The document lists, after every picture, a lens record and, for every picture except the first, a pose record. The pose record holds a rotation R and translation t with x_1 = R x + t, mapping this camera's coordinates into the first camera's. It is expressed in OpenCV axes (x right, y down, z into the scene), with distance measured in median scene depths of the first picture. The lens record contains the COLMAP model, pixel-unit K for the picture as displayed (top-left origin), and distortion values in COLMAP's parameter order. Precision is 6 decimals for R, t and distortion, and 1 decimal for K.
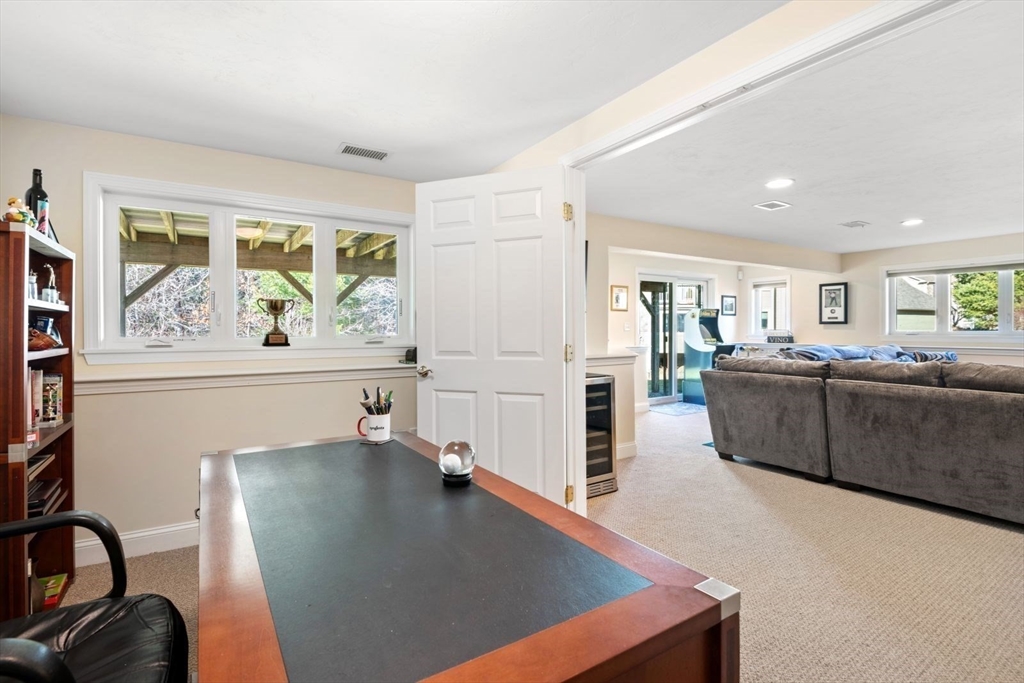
lens RADIAL K [[500.2, 0, 519.3], [0, 500.2, 339.6], [0, 0, 1]] dist [-0.002239, -0.008437]
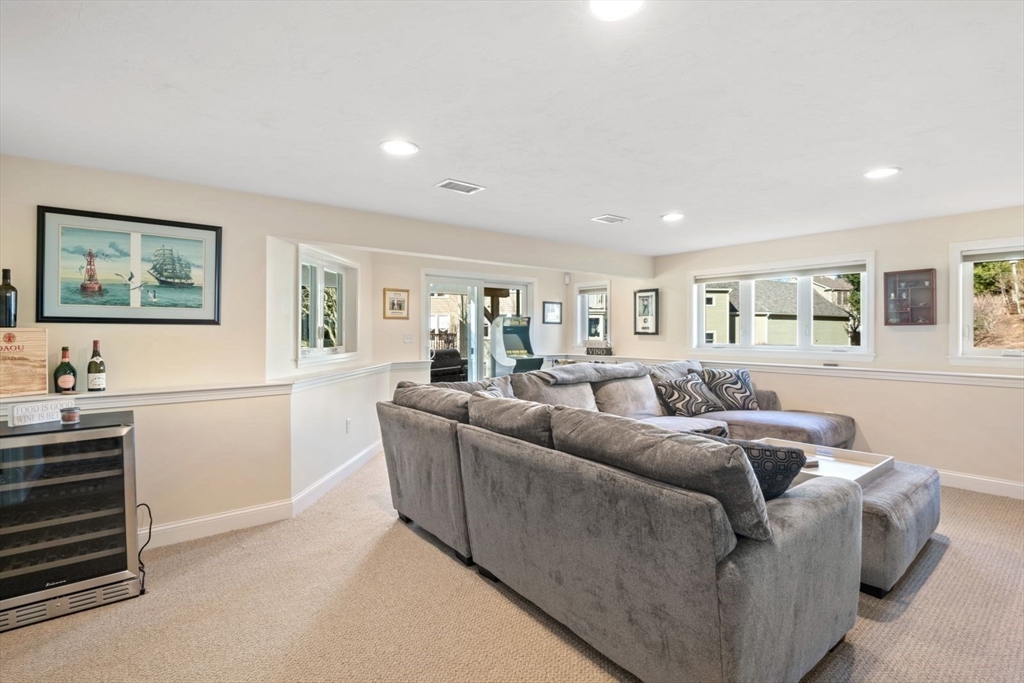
lens RADIAL K [[500.2, 0, 507.6], [0, 500.2, 338.6], [0, 0, 1]] dist [-0.002239, -0.008437]
pose [[0.994553, 0.000458, 0.104232, 0.293439], [0.000429, 0.999964, -0.008493, -0.017264], [-0.104232, 0.008491, 0.994517, 0.134856]]
